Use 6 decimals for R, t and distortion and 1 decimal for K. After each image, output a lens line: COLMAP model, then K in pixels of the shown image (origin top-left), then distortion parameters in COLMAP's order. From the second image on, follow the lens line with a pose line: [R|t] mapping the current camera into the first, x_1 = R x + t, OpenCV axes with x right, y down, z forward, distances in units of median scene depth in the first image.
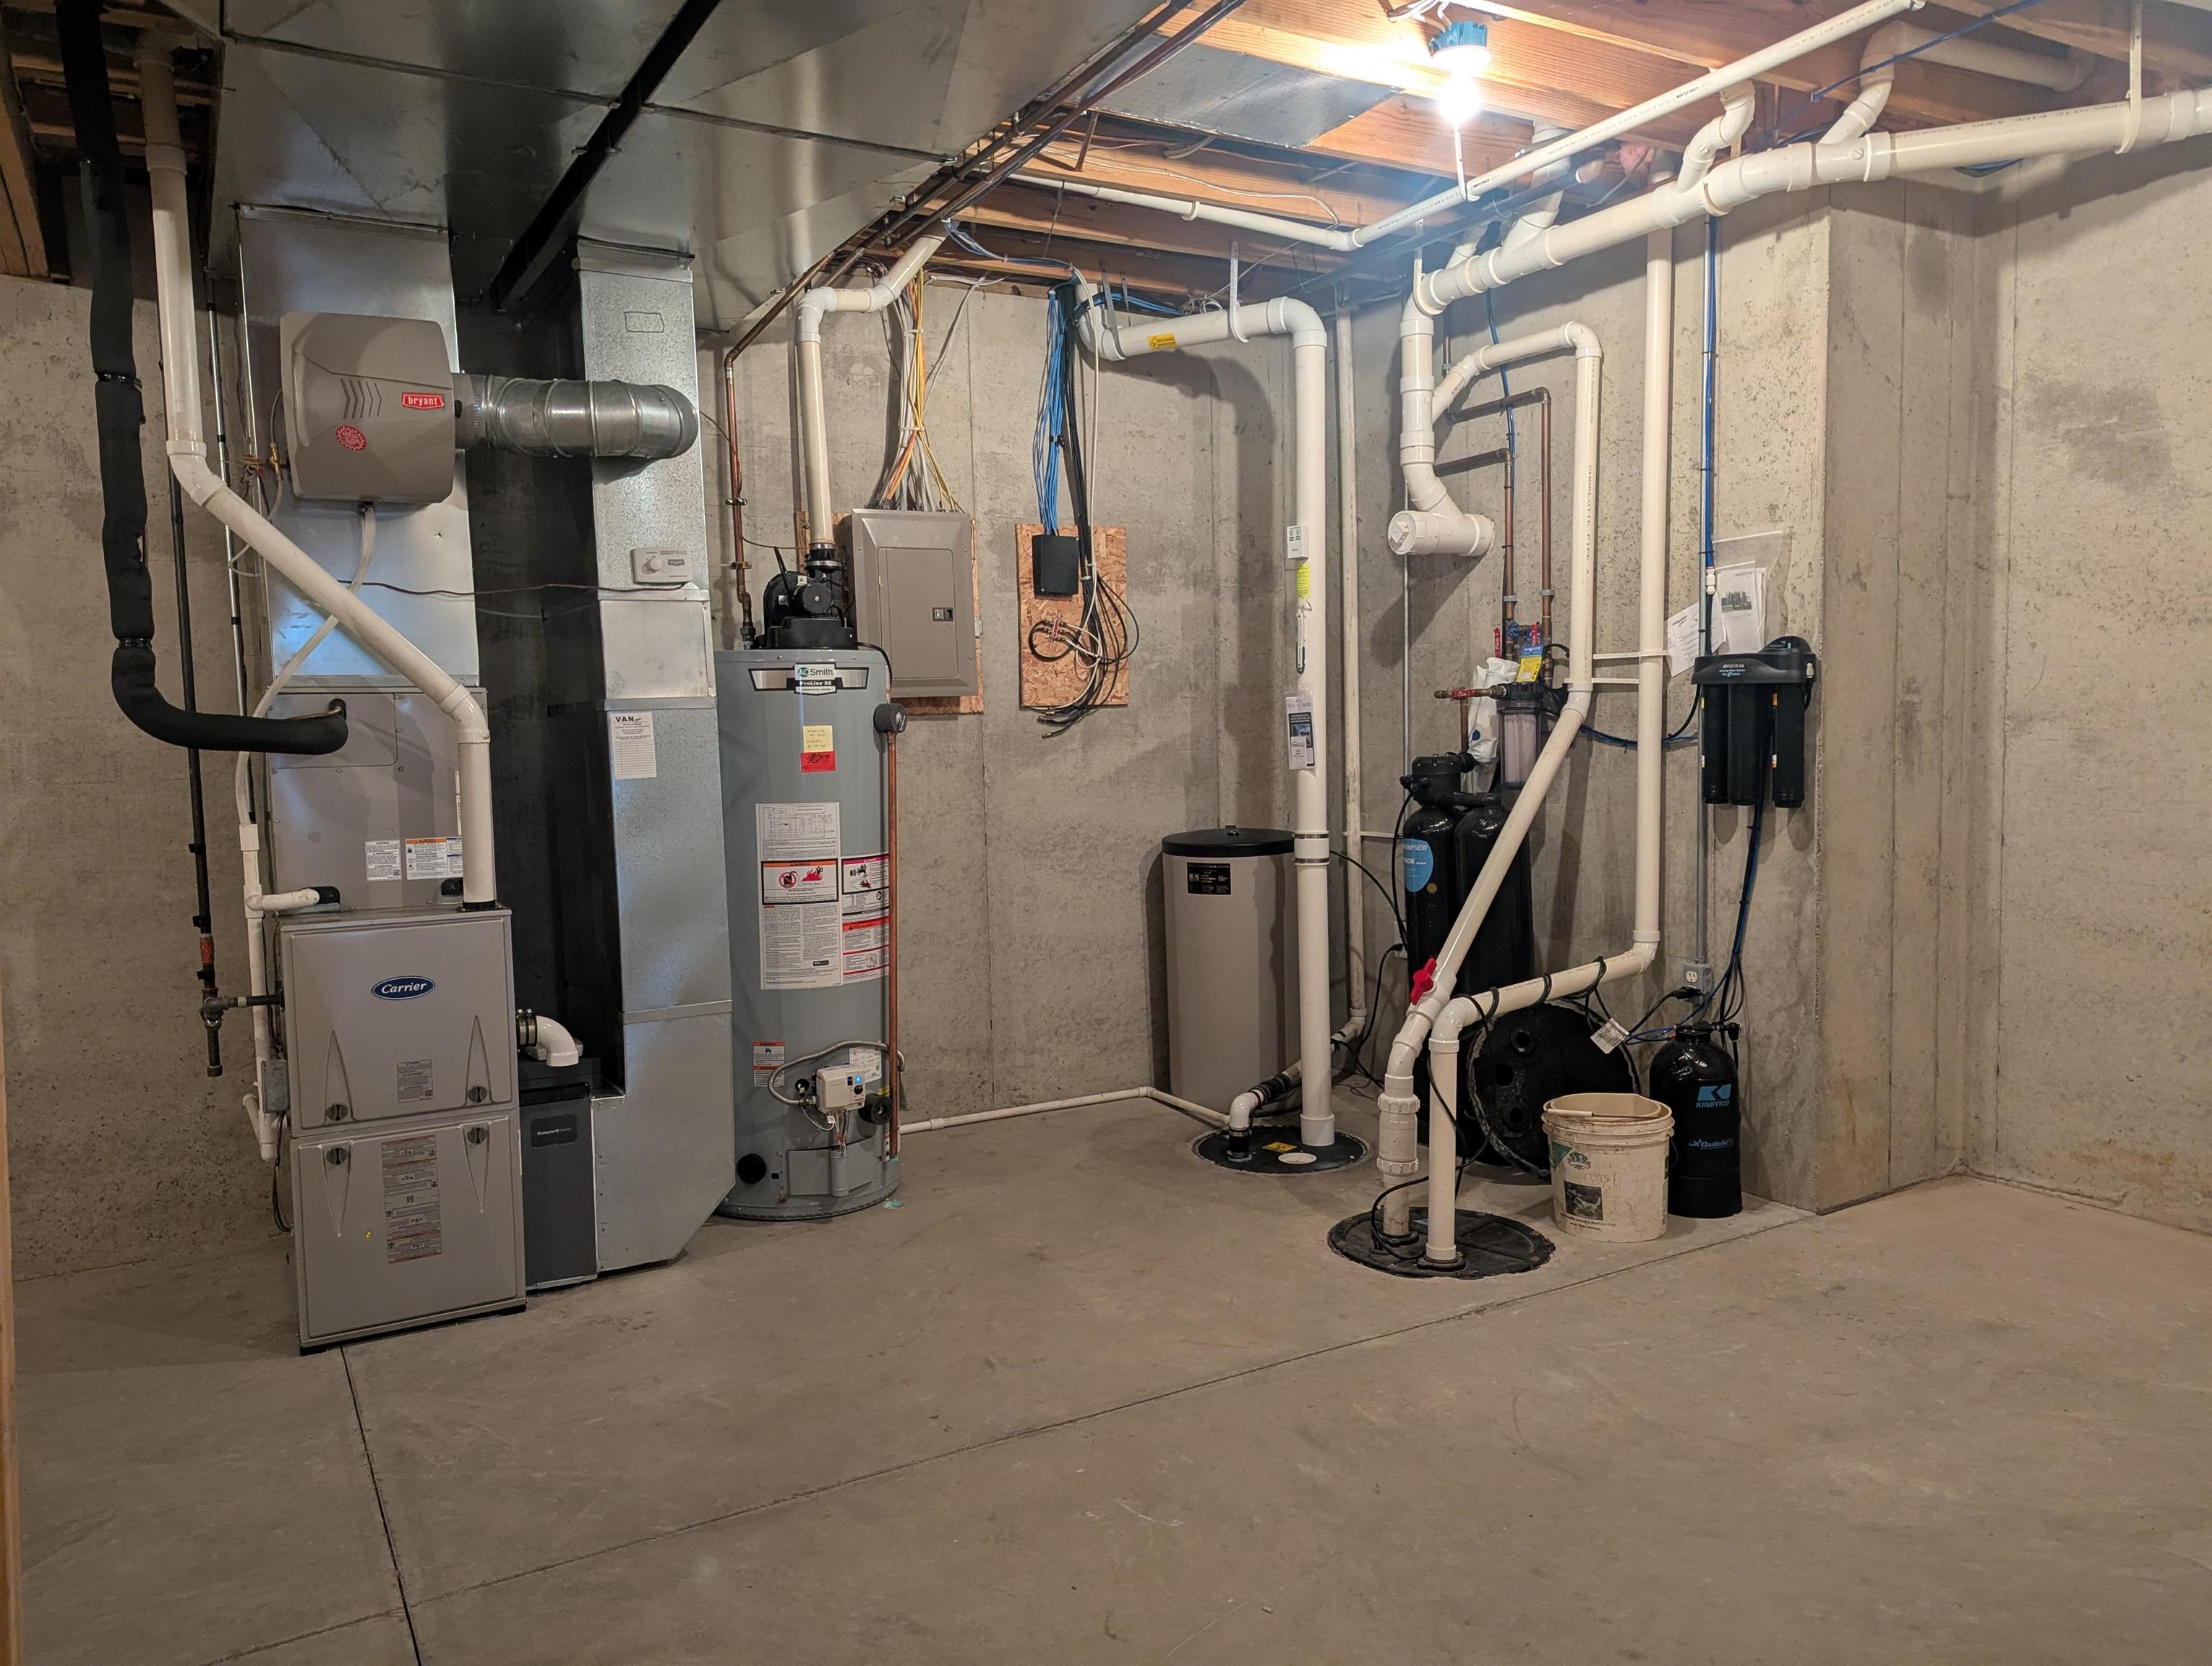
lens RADIAL K [[1522.1, 0, 1106.0], [0, 1522.1, 833.0], [0, 0, 1]] dist [0.075900, -0.051162]
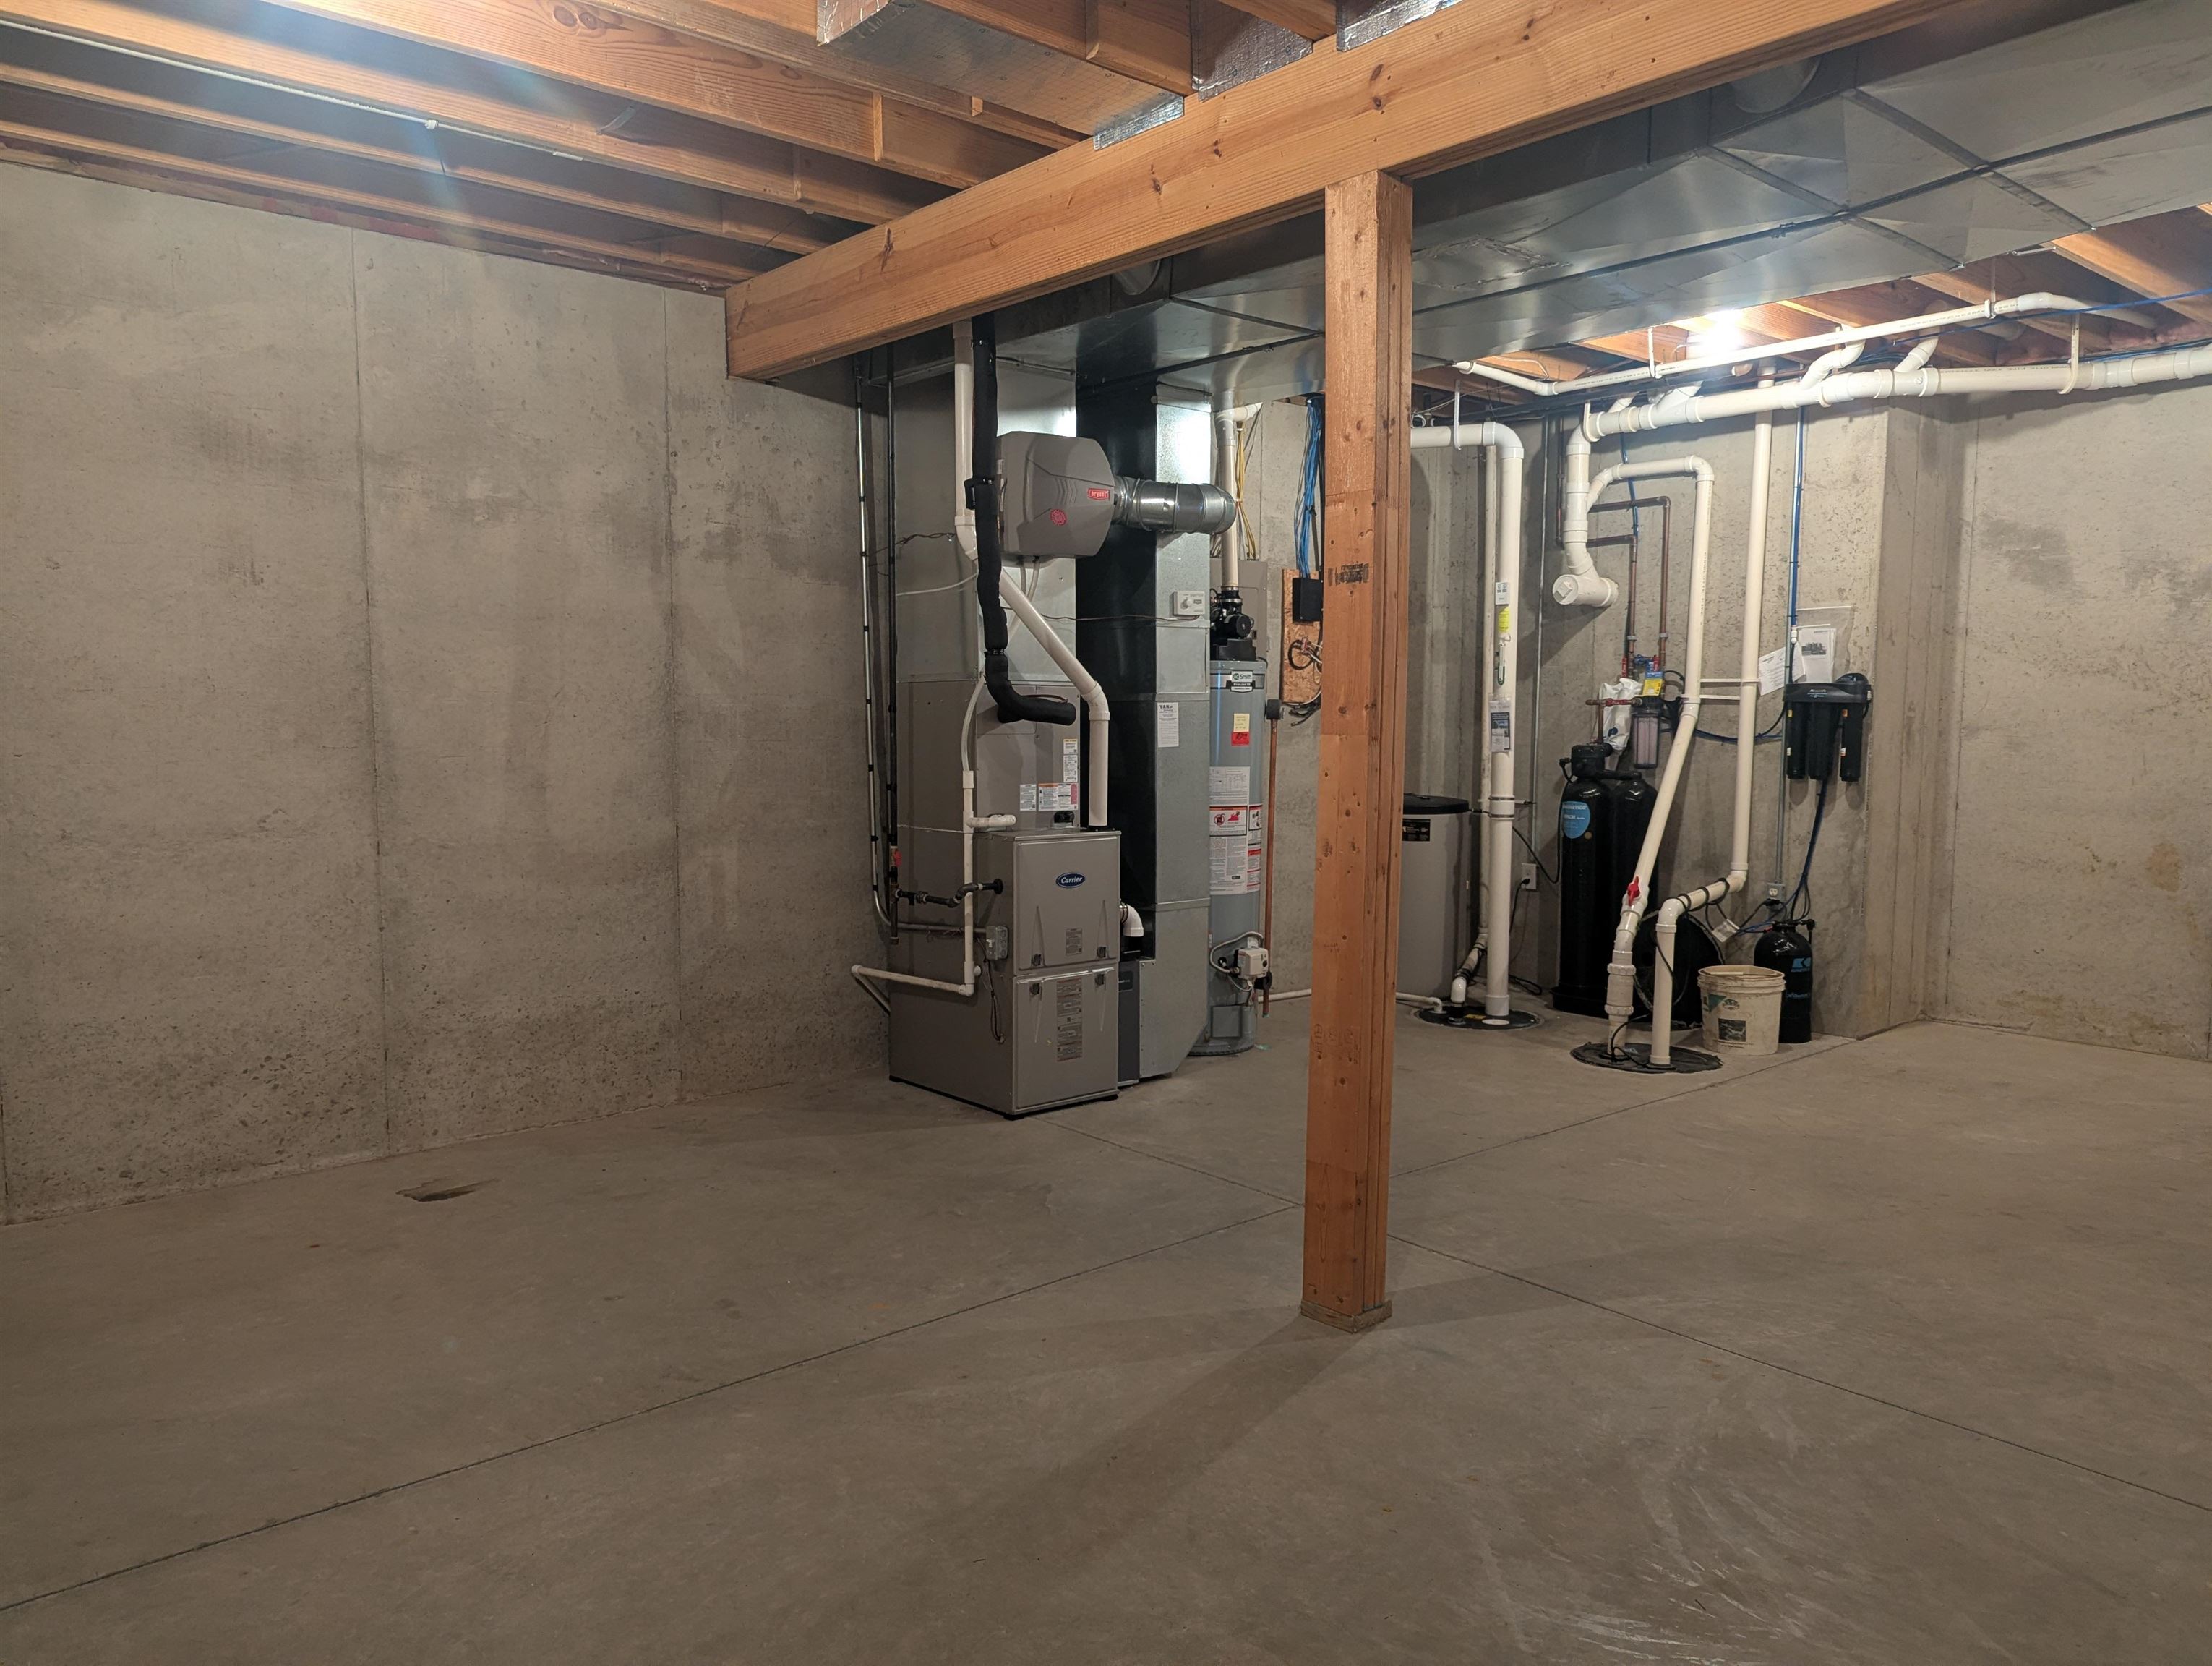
lens RADIAL K [[1556.4, 0, 1106.0], [0, 1556.4, 833.0], [0, 0, 1]] dist [0.124294, -0.087900]
pose [[0.978611, 0.013316, 0.205287, -0.613592], [-0.014116, 0.999897, 0.002435, 0.041375], [-0.205234, -0.005281, 0.978699, -0.423401]]
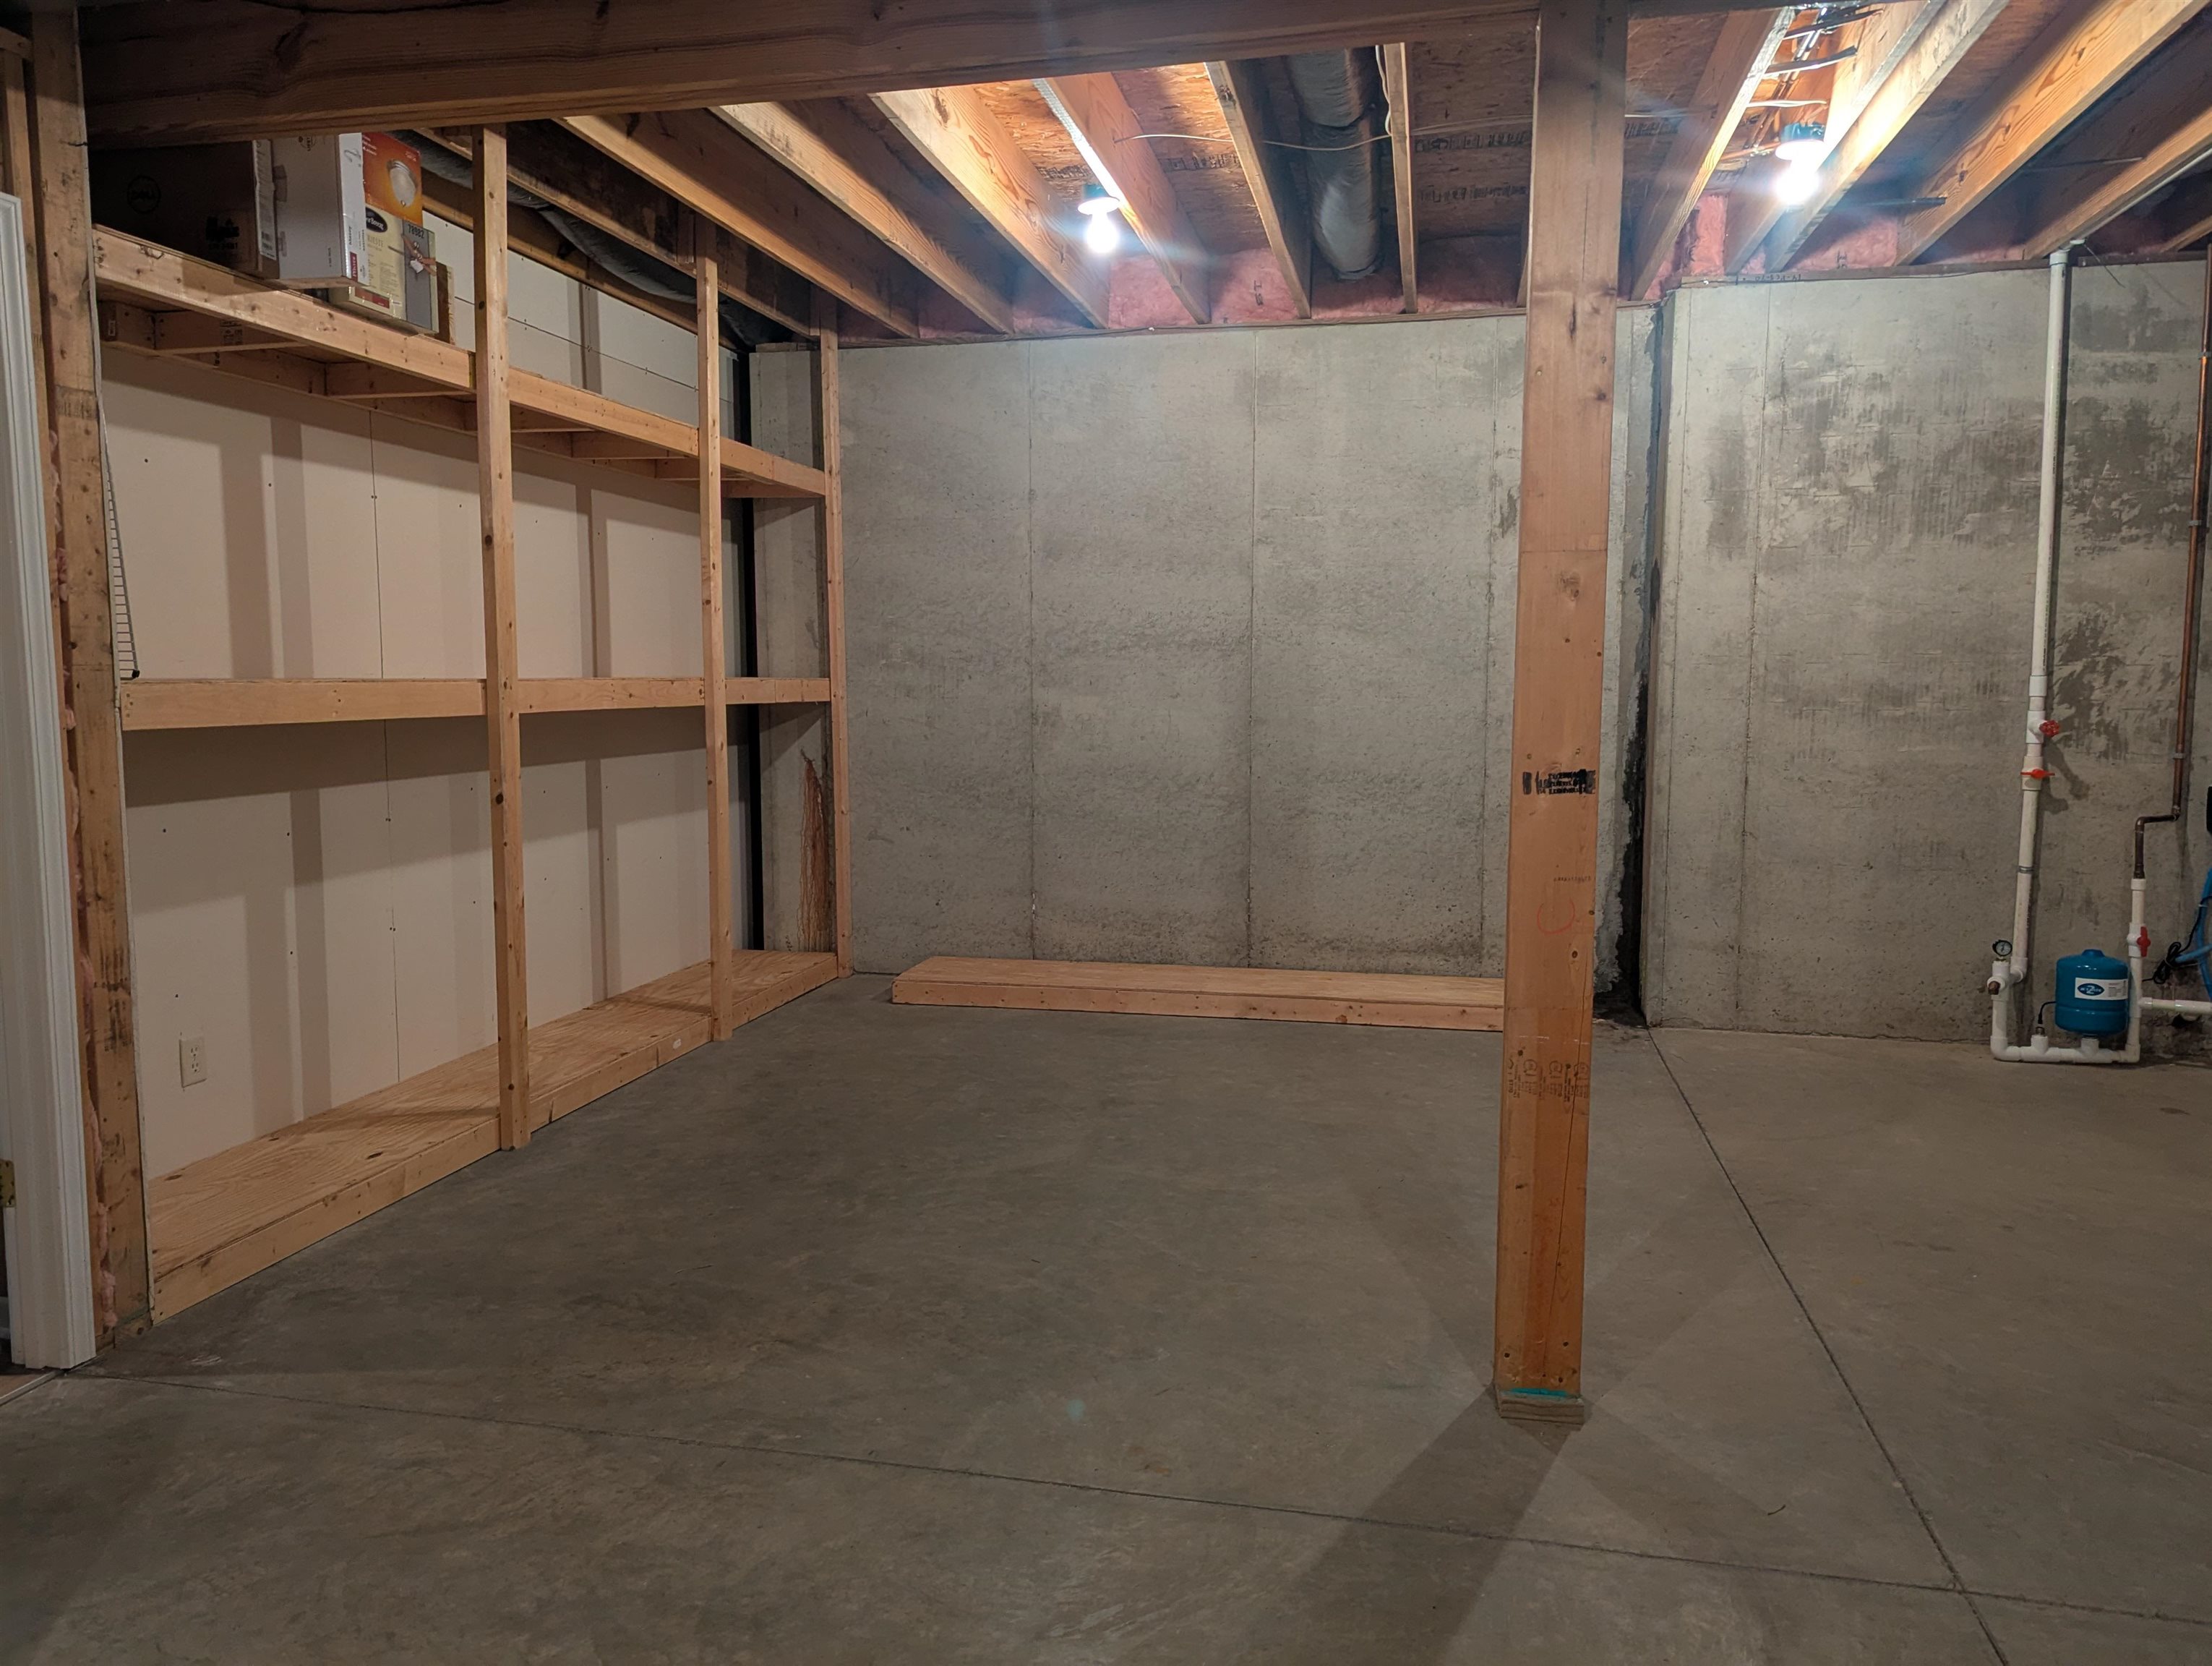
lens RADIAL K [[1556.4, 0, 1106.0], [0, 1556.4, 833.0], [0, 0, 1]] dist [0.124294, -0.087900]
pose [[-0.660840, 0.099515, -0.743900, 0.380631], [-0.044811, 0.984171, 0.171465, -0.065125], [0.749188, 0.146646, -0.645920, 0.732799]]
